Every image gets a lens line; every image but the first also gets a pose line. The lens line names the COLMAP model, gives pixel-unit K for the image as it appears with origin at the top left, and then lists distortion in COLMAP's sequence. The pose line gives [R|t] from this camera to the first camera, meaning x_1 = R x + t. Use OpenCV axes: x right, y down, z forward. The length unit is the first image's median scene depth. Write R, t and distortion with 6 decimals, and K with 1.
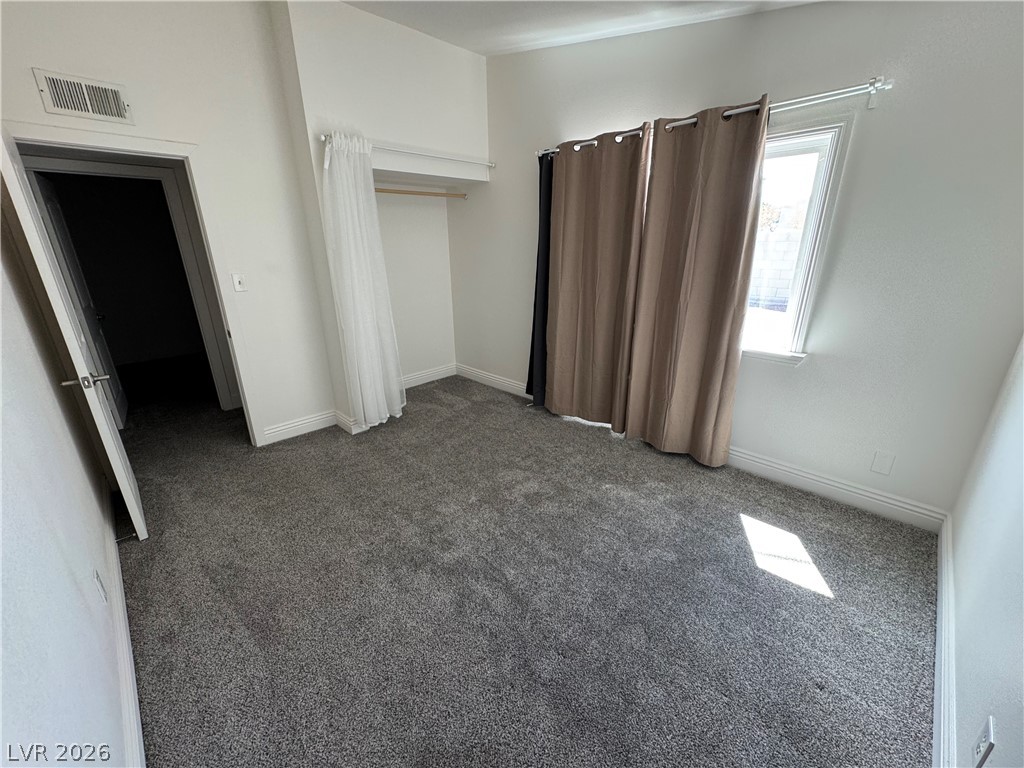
lens RADIAL K [[408.5, 0, 512.0], [0, 408.5, 384.0], [0, 0, 1]] dist [-0.000058, -0.000176]
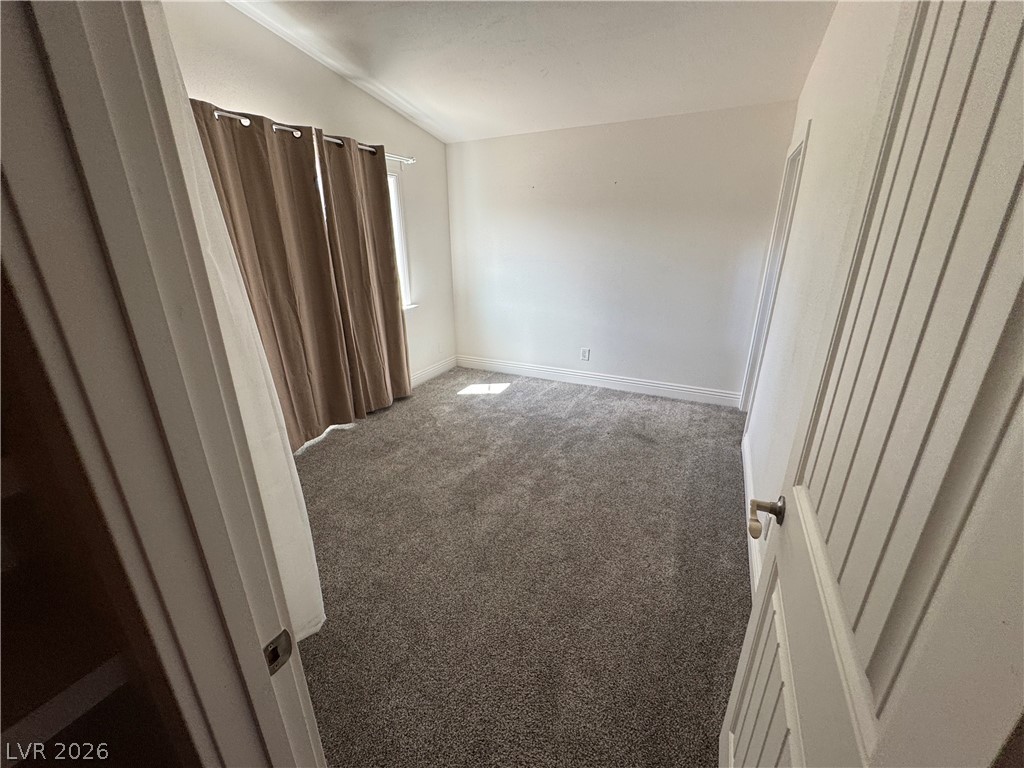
lens RADIAL K [[408.5, 0, 512.0], [0, 408.5, 384.0], [0, 0, 1]] dist [-0.000058, -0.000176]
pose [[-0.322829, -0.303747, 0.896392, -0.957206], [0.317421, 0.857503, 0.404886, -0.314812], [-0.891642, 0.415243, -0.180411, 0.956351]]
